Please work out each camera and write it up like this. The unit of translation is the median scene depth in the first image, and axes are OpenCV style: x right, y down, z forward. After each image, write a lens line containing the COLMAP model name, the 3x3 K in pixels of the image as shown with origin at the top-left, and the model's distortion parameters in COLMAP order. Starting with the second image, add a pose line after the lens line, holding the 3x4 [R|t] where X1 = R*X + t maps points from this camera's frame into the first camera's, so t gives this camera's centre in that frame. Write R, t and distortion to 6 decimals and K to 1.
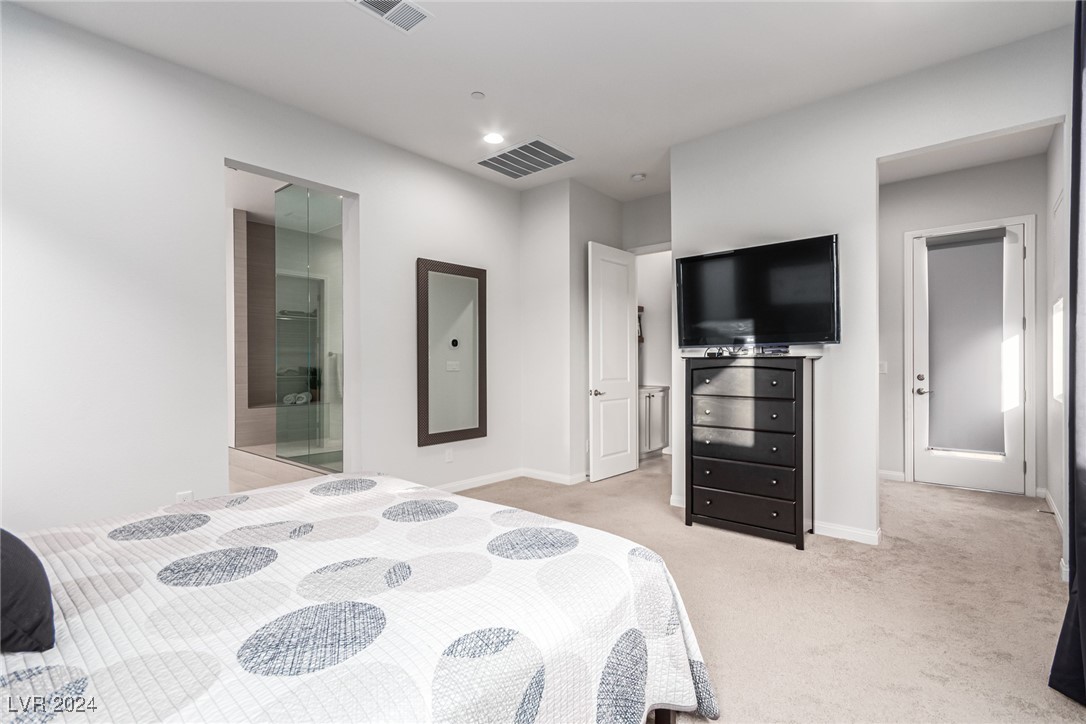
lens RADIAL K [[503.8, 0, 571.8], [0, 503.8, 364.6], [0, 0, 1]] dist [0.011384, -0.000056]
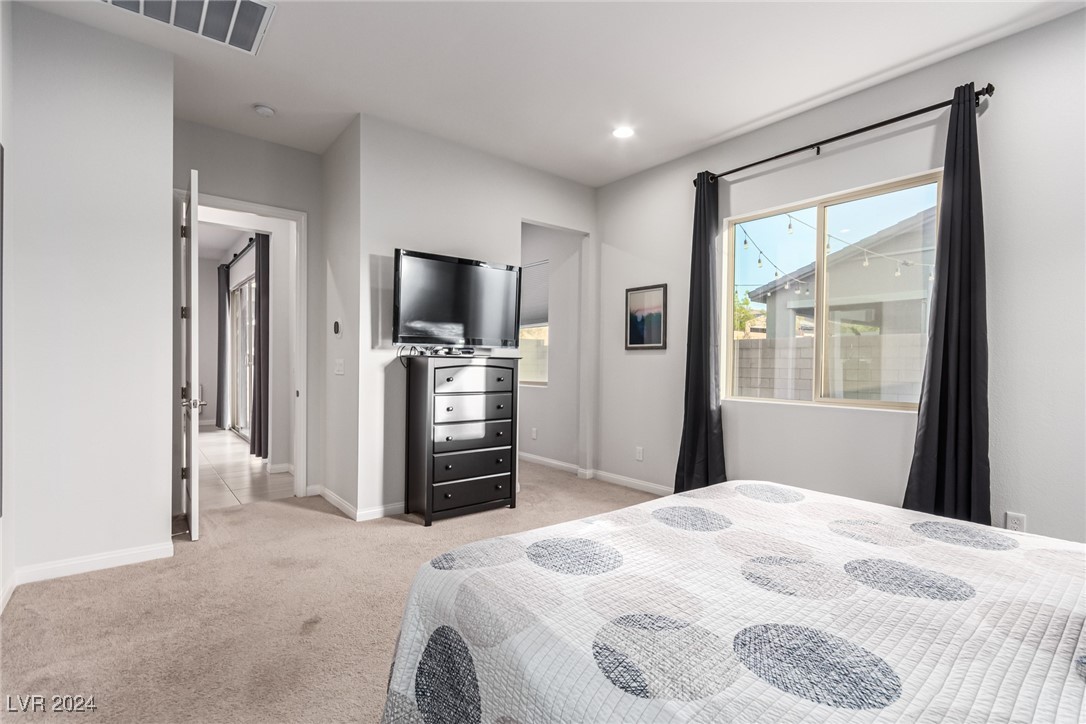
lens RADIAL K [[503.8, 0, 544.4], [0, 503.8, 368.7], [0, 0, 1]] dist [0.011384, -0.000056]
pose [[0.211368, -0.001240, 0.977406, -0.741340], [-0.011874, 0.999922, 0.003836, 0.004937], [-0.977334, -0.012417, 0.211337, 0.620460]]
